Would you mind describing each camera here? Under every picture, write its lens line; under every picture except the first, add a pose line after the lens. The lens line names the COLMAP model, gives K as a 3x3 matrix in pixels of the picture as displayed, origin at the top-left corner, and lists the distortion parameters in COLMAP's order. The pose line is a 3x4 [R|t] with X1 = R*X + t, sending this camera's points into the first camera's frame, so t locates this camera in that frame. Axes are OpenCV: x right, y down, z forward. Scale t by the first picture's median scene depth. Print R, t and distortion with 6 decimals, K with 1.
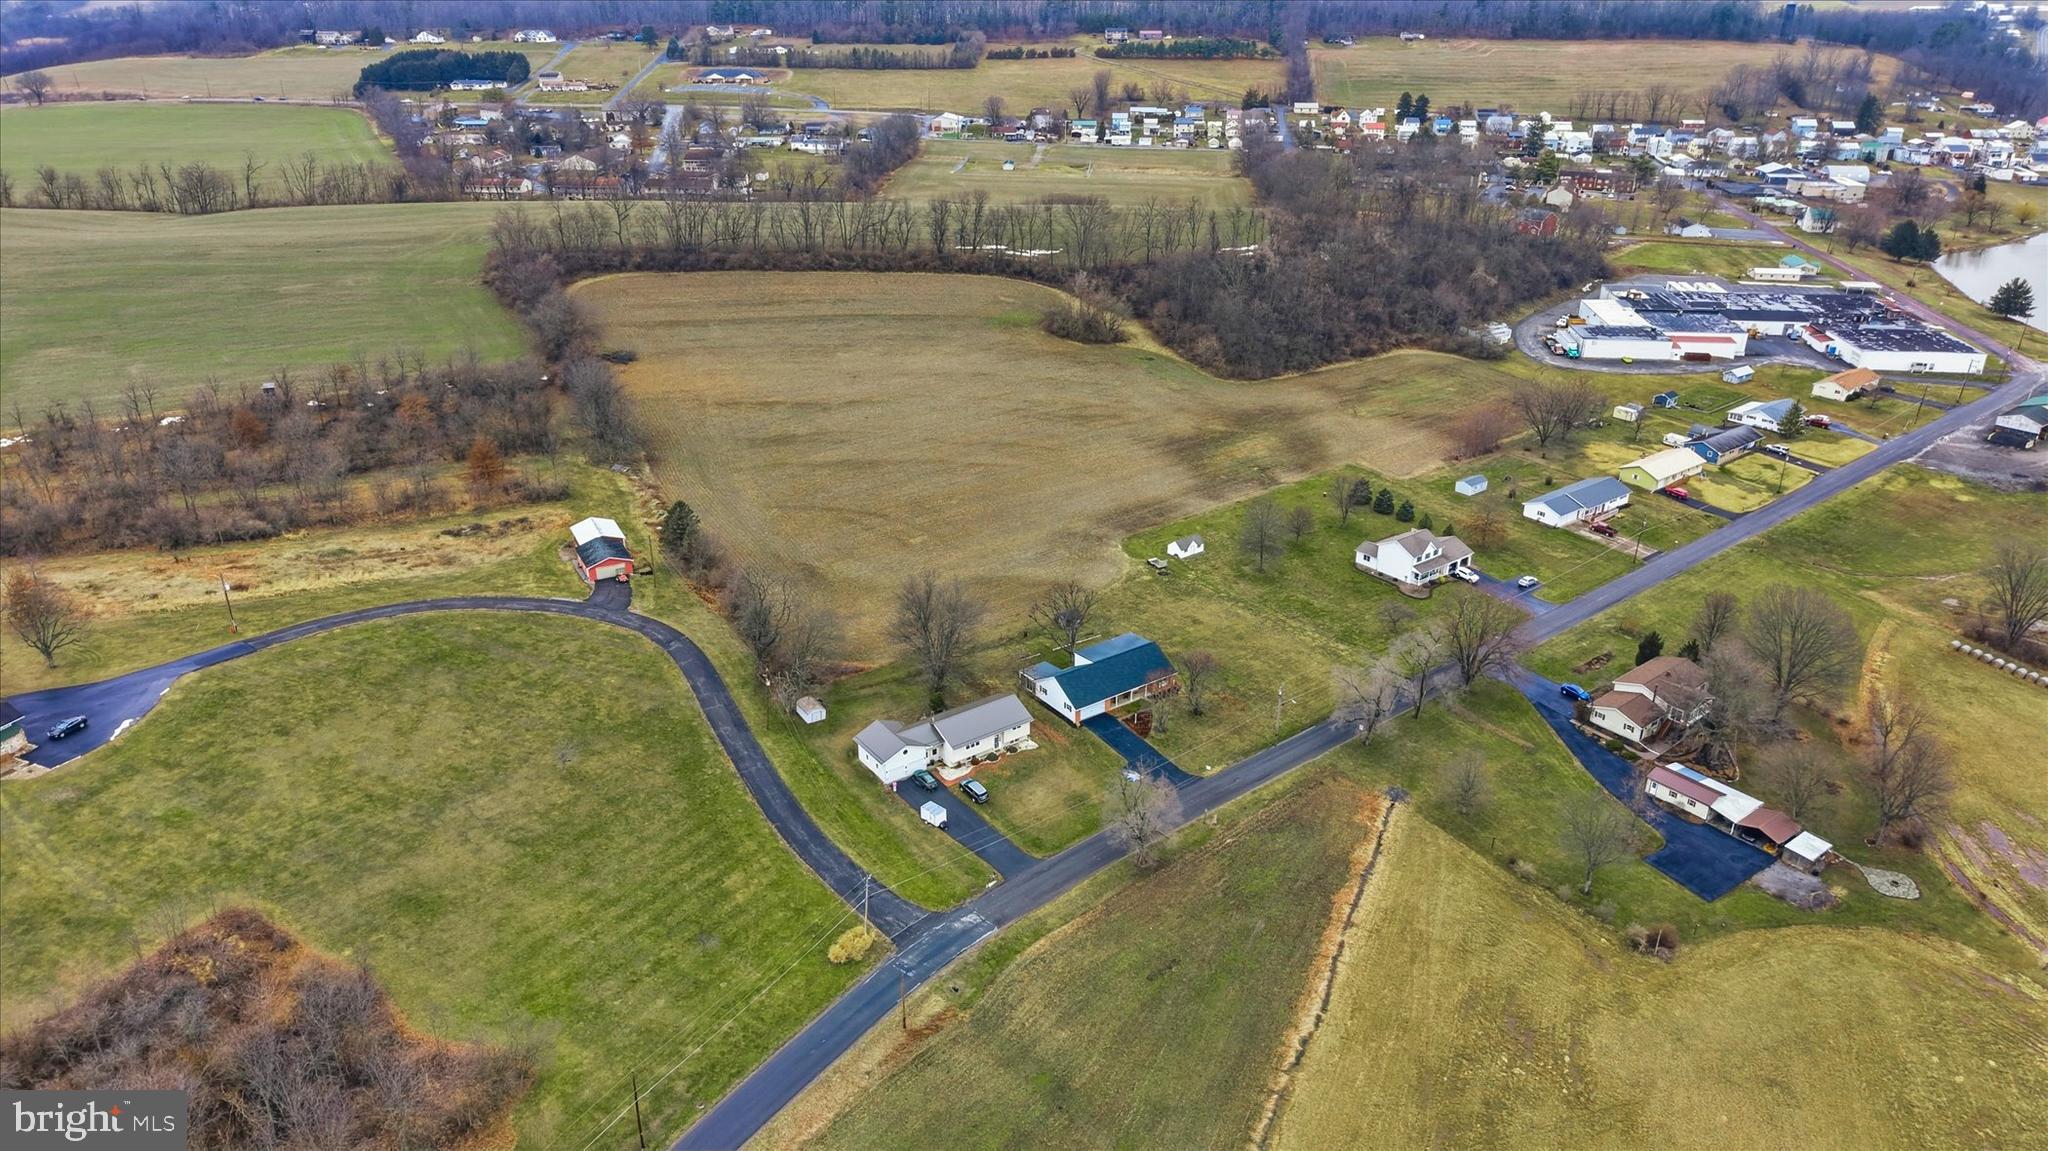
lens RADIAL K [[1364.4, 0, 1021.9], [0, 1364.4, 575.8], [0, 0, 1]] dist [0.024493, -0.023031]
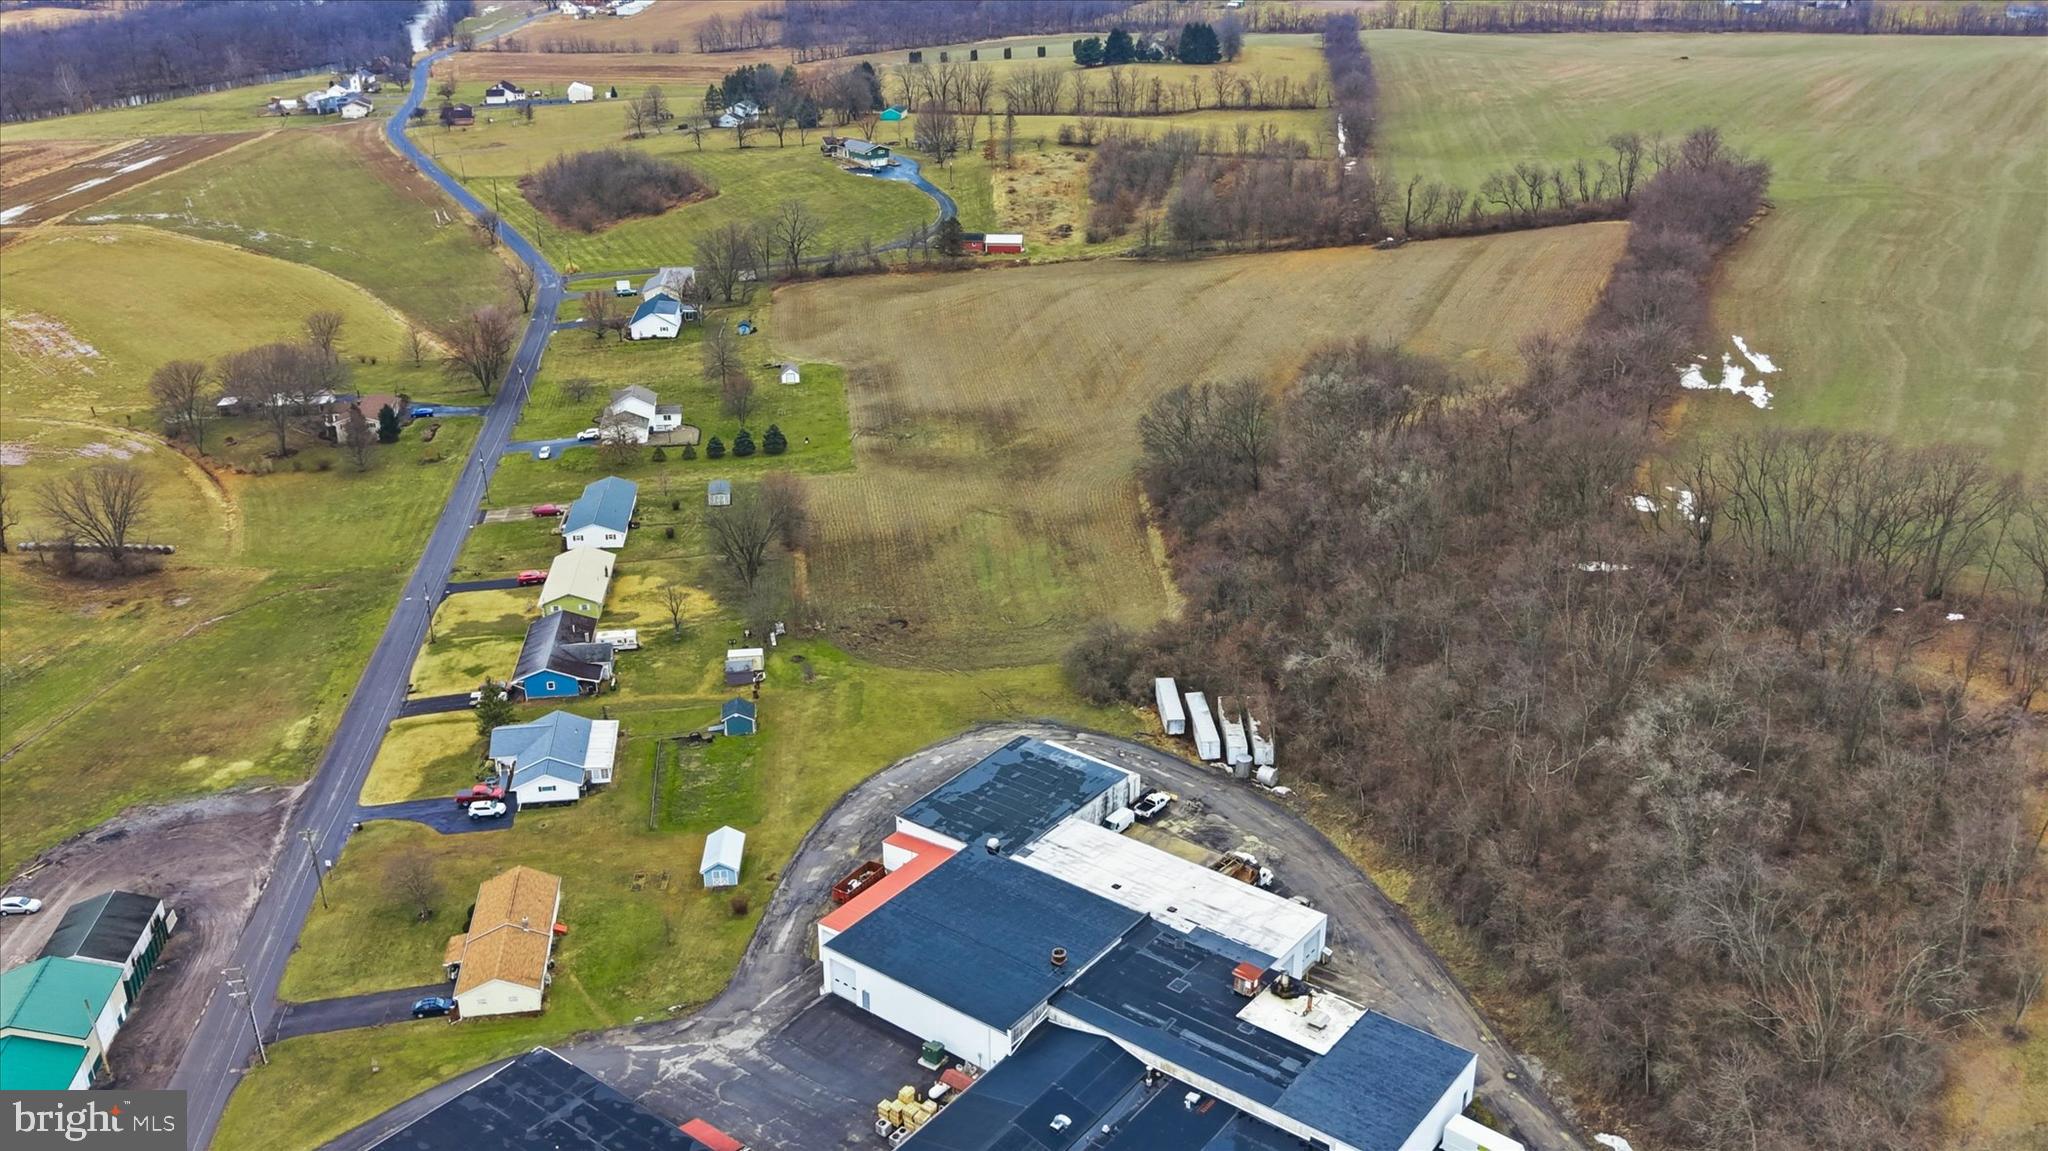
lens RADIAL K [[1748.6, 0, 1010.7], [0, 1748.6, 579.4], [0, 0, 1]] dist [0.067745, -0.124499]
pose [[-0.517319, 0.337191, -0.786564, 0.985221], [-0.355366, 0.751479, 0.555873, -0.617042], [0.778522, 0.567082, -0.268928, 1.310247]]
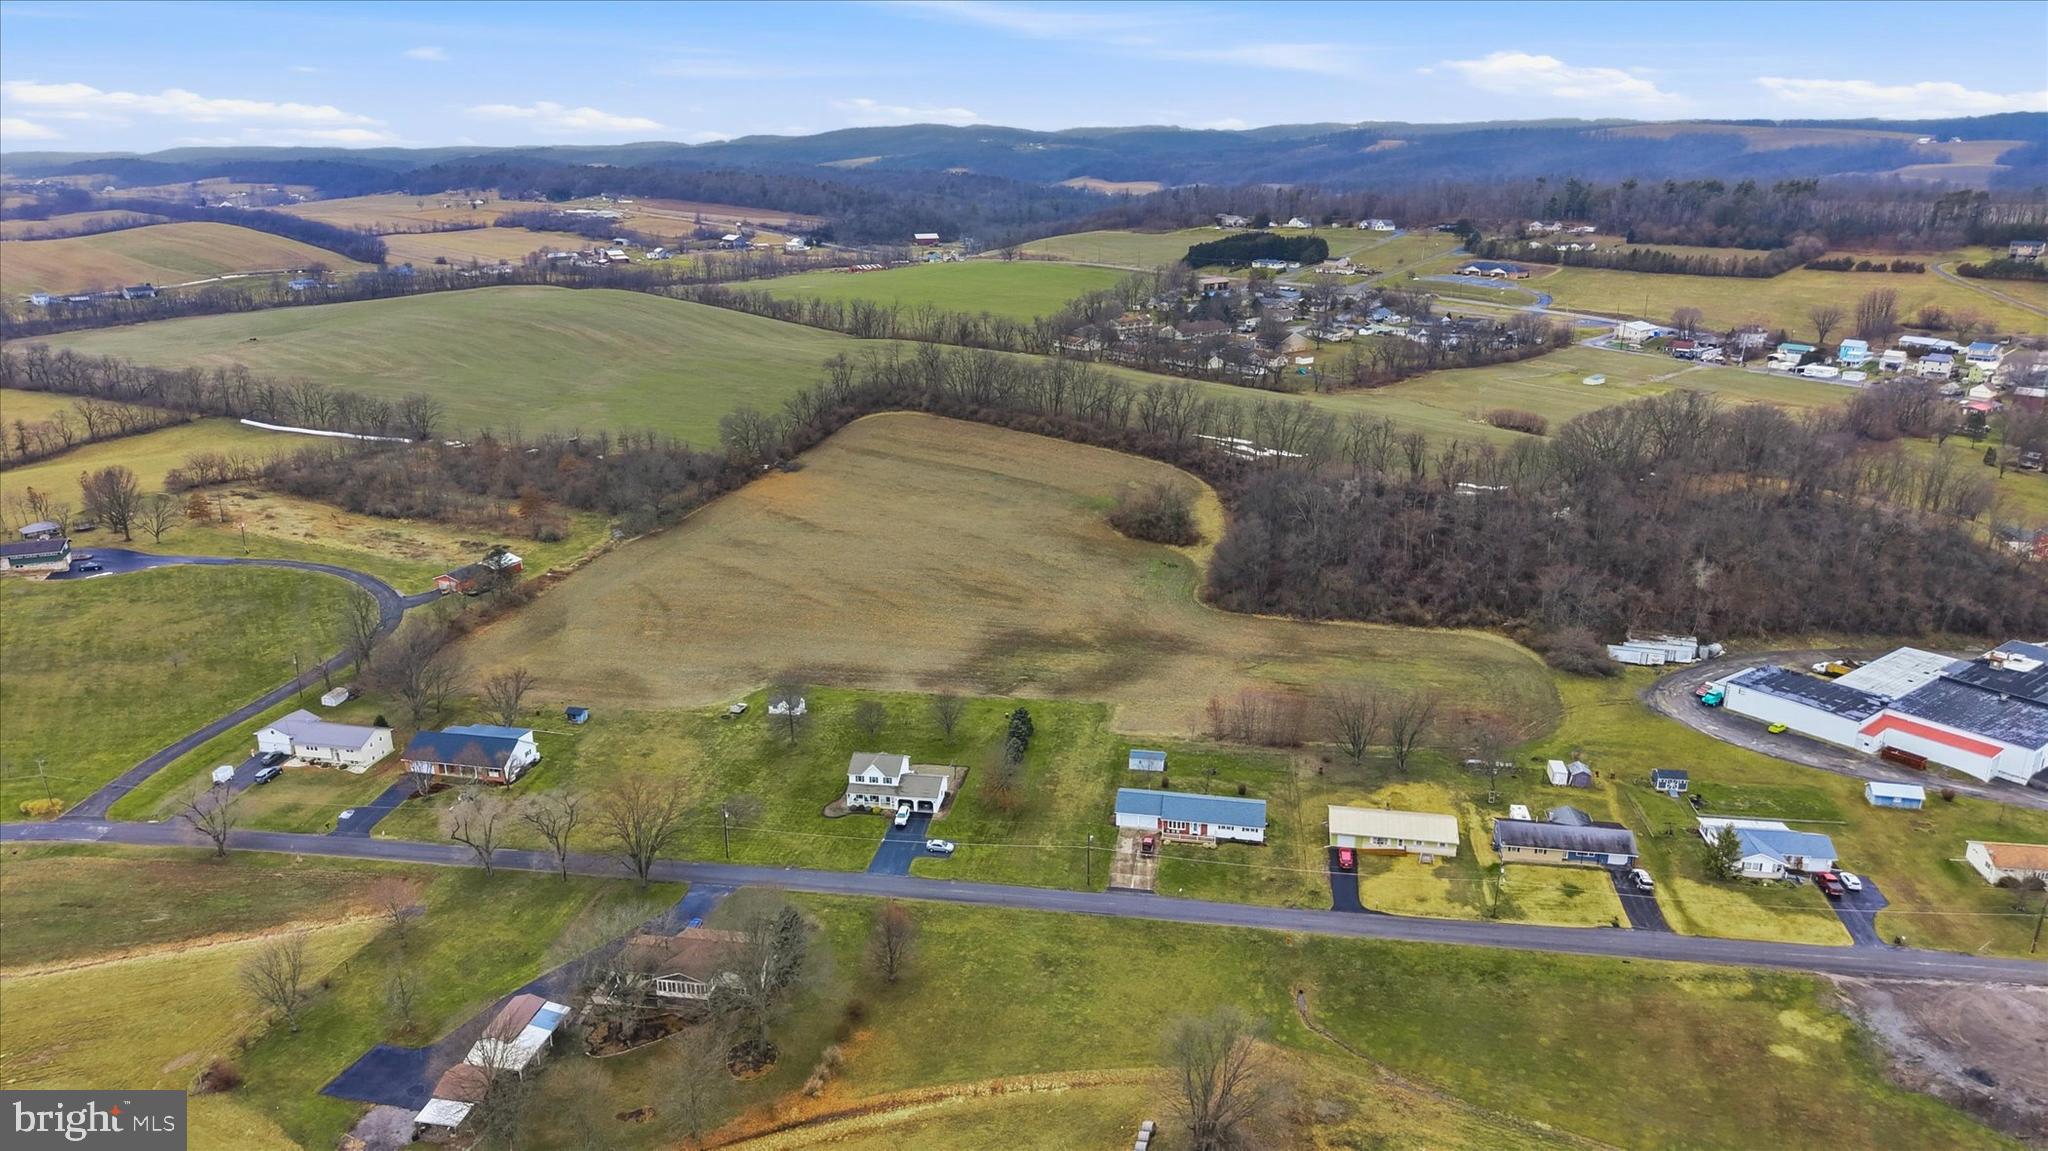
lens RADIAL K [[1364.4, 0, 1026.3], [0, 1364.4, 569.9], [0, 0, 1]] dist [0.024493, -0.023031]
pose [[0.676417, 0.214883, -0.704475, 0.756025], [-0.303538, 0.952819, -0.000815, -0.138638], [0.671062, 0.214386, 0.709728, 0.298193]]
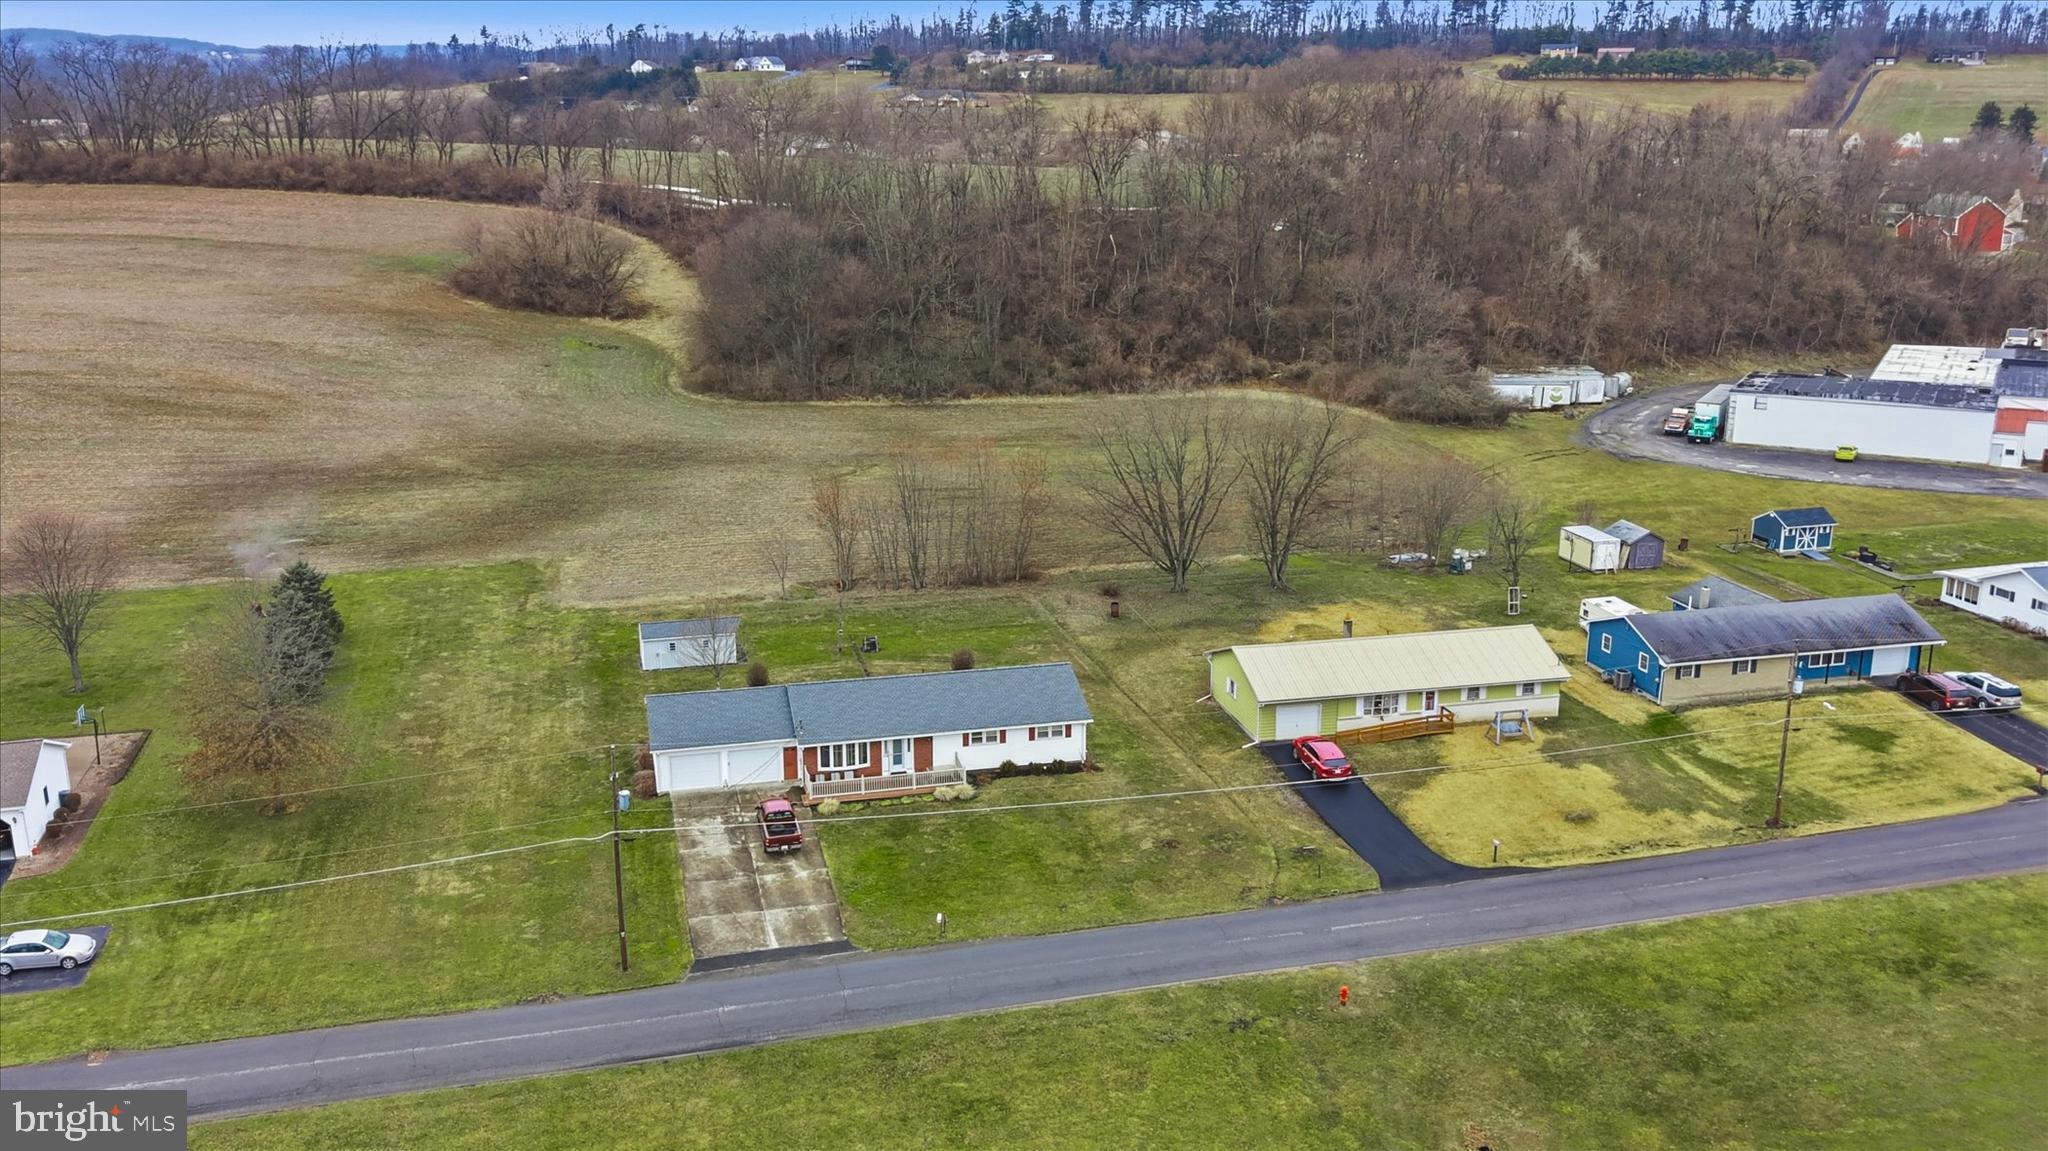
lens RADIAL K [[1748.6, 0, 1029.8], [0, 1748.6, 568.6], [0, 0, 1]] dist [0.067745, -0.124499]
pose [[0.919315, 0.101037, -0.380330, 0.493054], [-0.163643, 0.977104, -0.135977, -0.036968], [0.357883, 0.187244, 0.914800, 0.594293]]
